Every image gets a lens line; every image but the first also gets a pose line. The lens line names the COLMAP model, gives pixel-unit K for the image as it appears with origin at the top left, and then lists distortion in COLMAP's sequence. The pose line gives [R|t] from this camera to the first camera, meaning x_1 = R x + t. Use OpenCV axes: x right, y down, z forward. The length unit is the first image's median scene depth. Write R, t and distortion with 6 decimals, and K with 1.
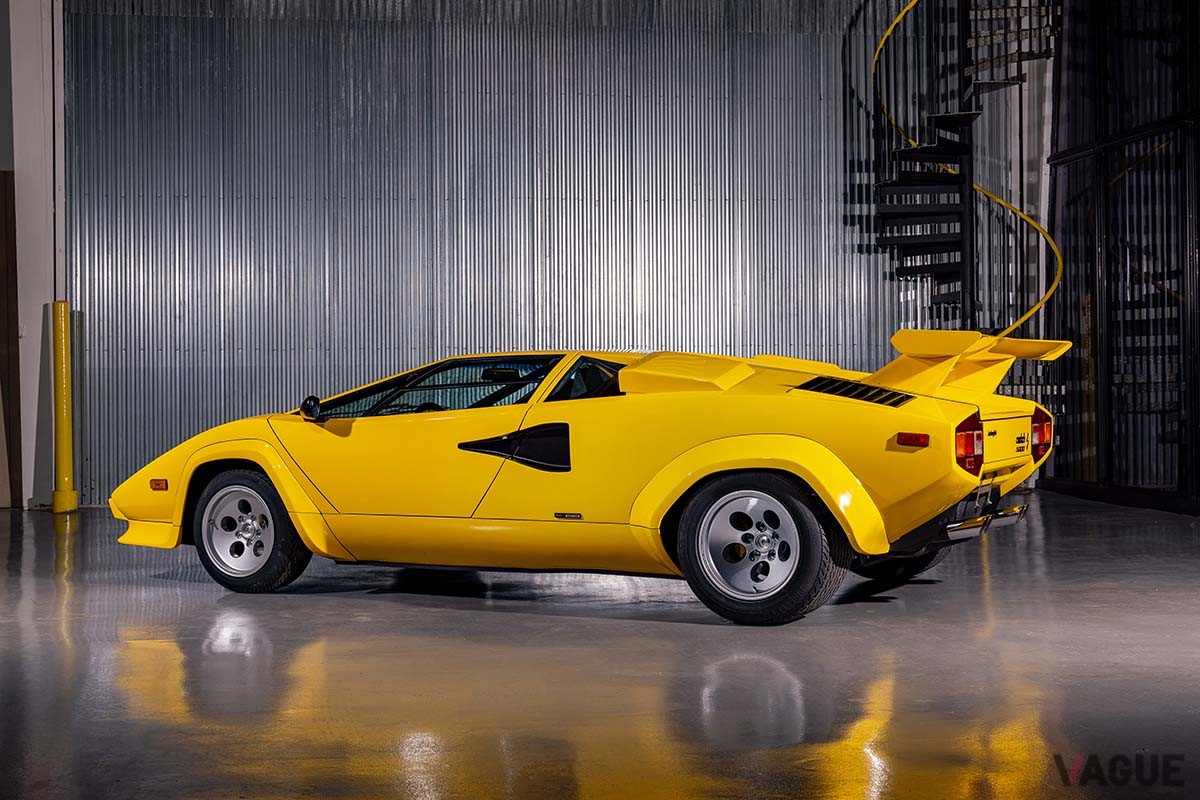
lens RADIAL K [[1348.8, 0, 602.1], [0, 1348.8, 395.2], [0, 0, 1]] dist [0.006765, 0.000000]
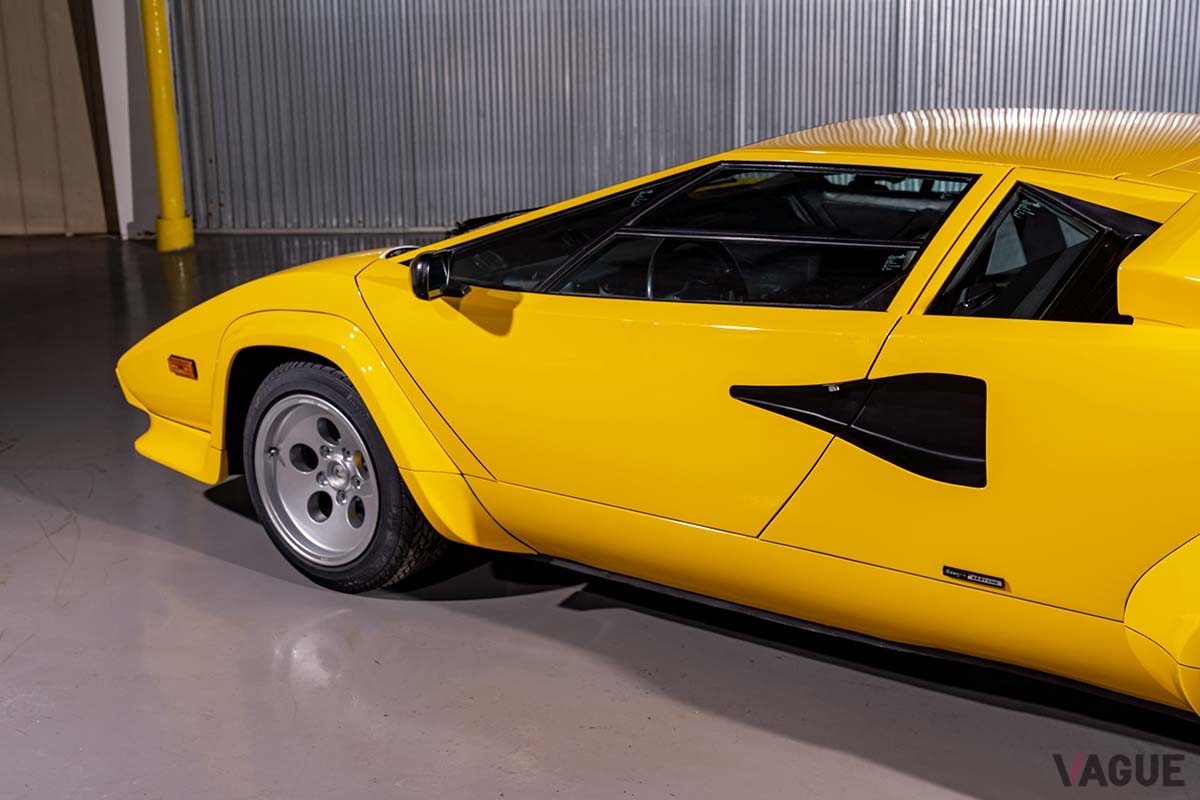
lens RADIAL K [[1699.6, 0, 628.9], [0, 1699.6, 374.3], [0, 0, 1]] dist [0.051792, 0.000000]
pose [[0.979270, 0.043838, -0.197759, -0.024840], [0.006005, 0.969589, 0.244664, -0.096688], [0.202471, -0.240779, 0.949226, 0.411091]]
